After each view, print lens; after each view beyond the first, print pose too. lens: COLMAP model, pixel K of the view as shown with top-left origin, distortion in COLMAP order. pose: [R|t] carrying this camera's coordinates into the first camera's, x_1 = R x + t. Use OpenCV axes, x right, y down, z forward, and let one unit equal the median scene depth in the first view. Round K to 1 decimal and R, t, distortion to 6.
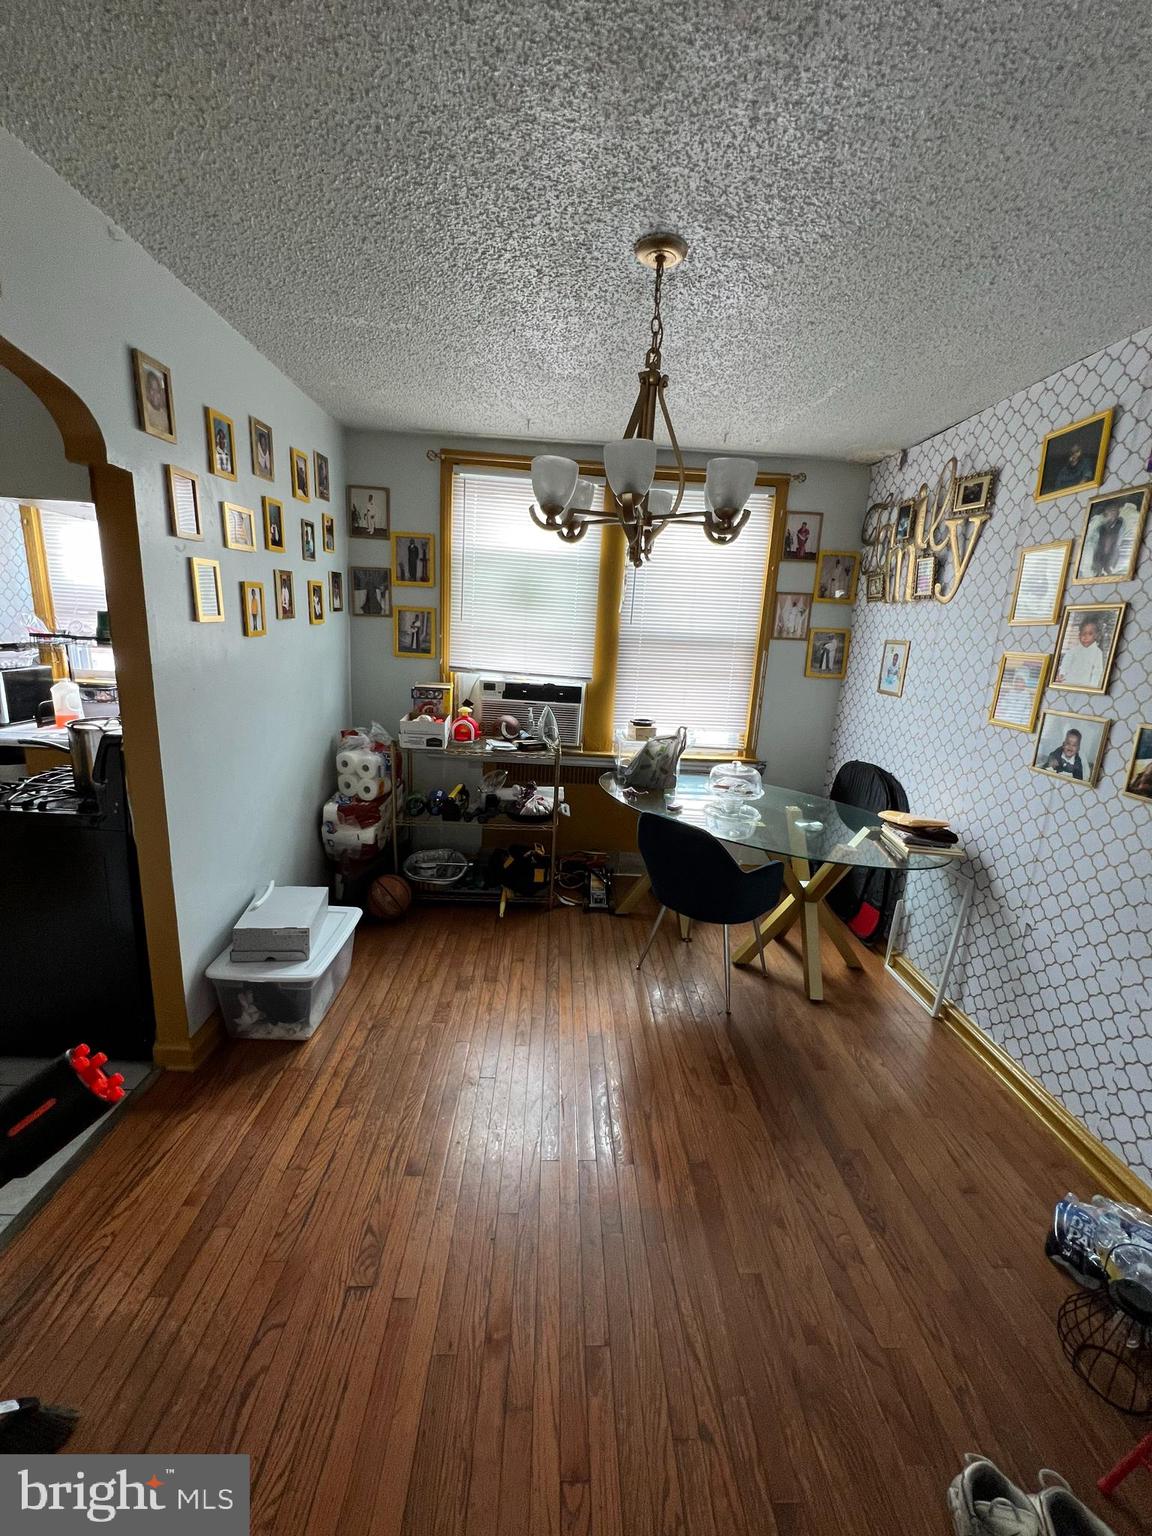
lens RADIAL K [[613.0, 0, 577.9], [0, 613.0, 765.8], [0, 0, 1]] dist [-0.002553, -0.000005]
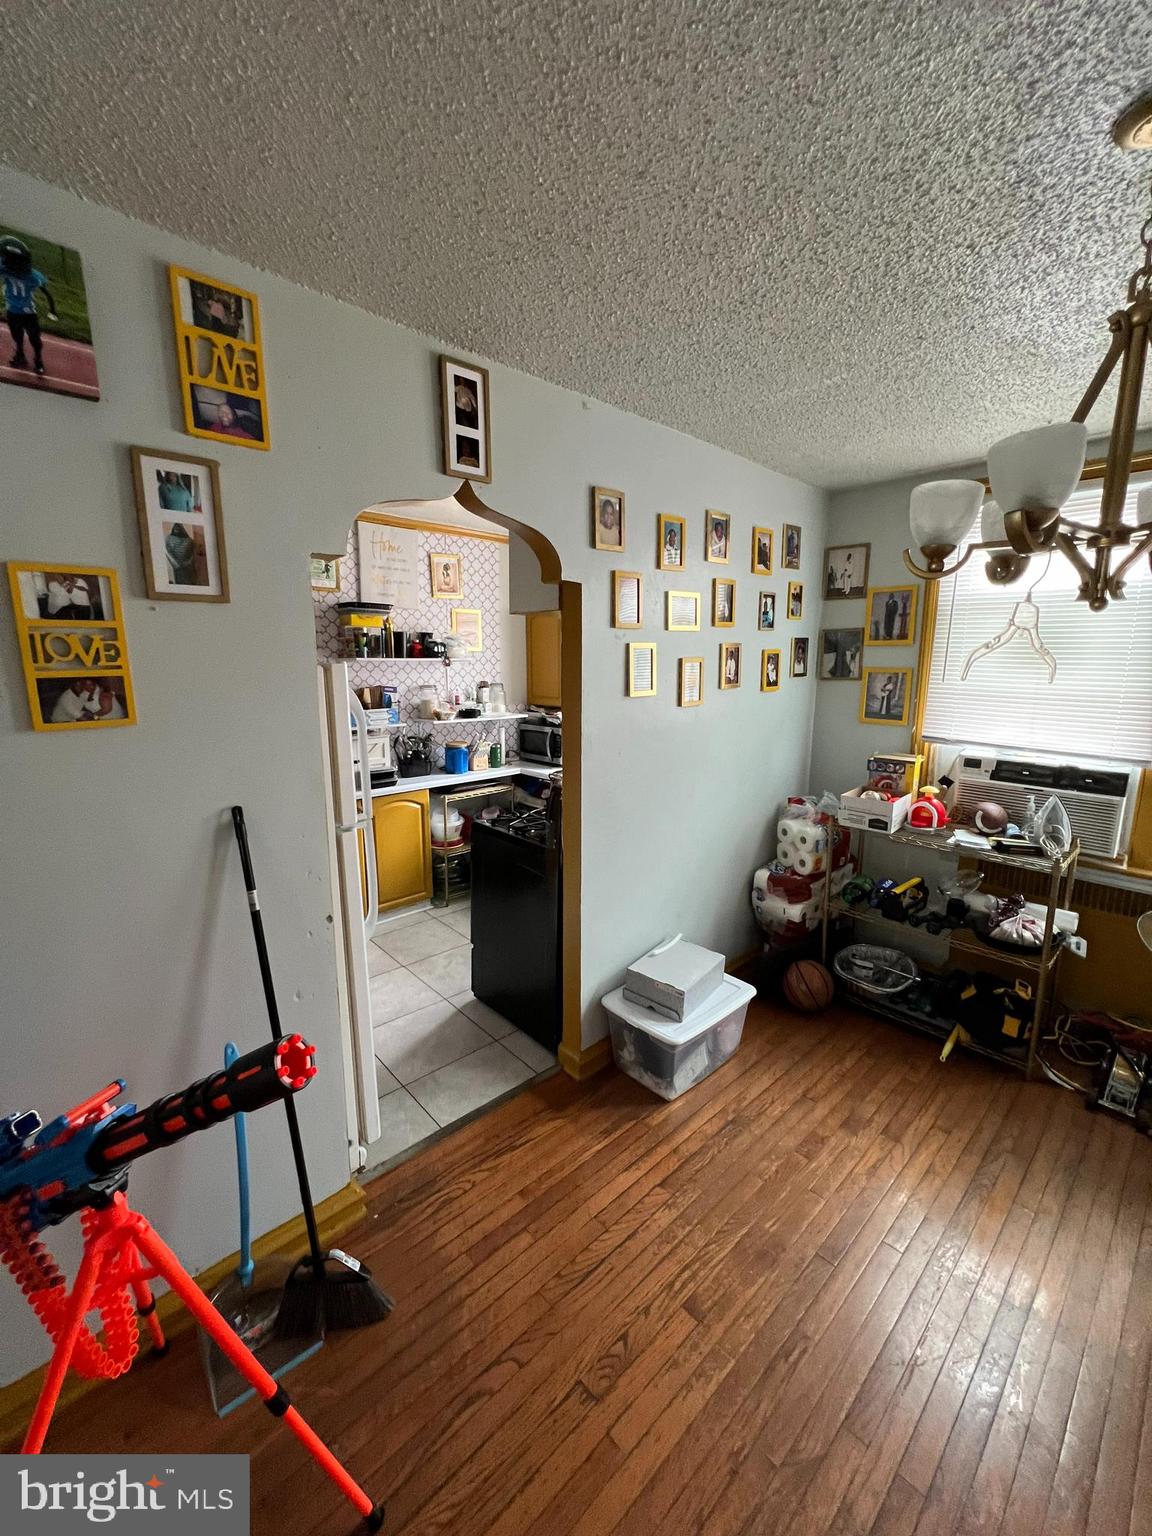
lens RADIAL K [[613.0, 0, 580.1], [0, 613.0, 765.7], [0, 0, 1]] dist [-0.002553, -0.000005]
pose [[0.656896, 0.075268, -0.750215, 0.128771], [-0.138190, 0.990169, -0.021658, -0.042859], [0.741210, 0.117899, 0.660839, 0.111765]]
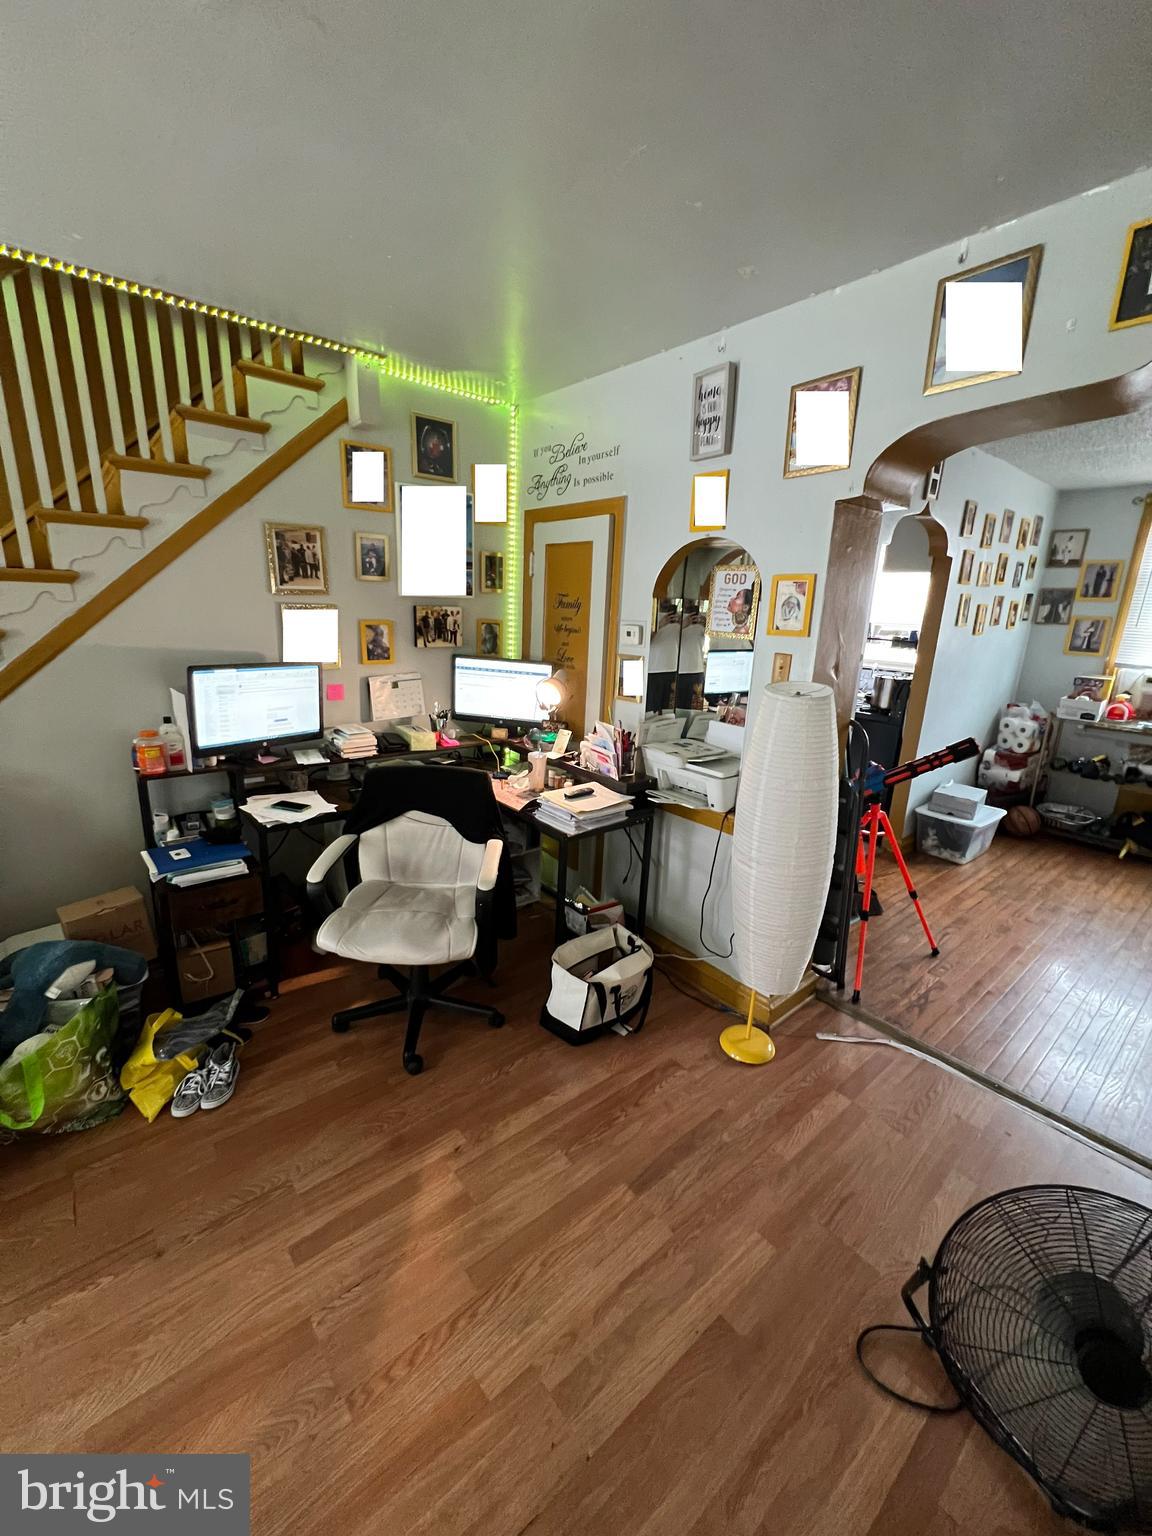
lens RADIAL K [[617.3, 0, 576.1], [0, 617.3, 768.7], [0, 0, 1]] dist [-0.002331, 0.000731]
pose [[0.613848, 0.169073, -0.771106, 0.140105], [-0.181642, 0.980837, 0.070461, 0.183345], [0.768242, 0.096813, 0.632796, -0.713258]]
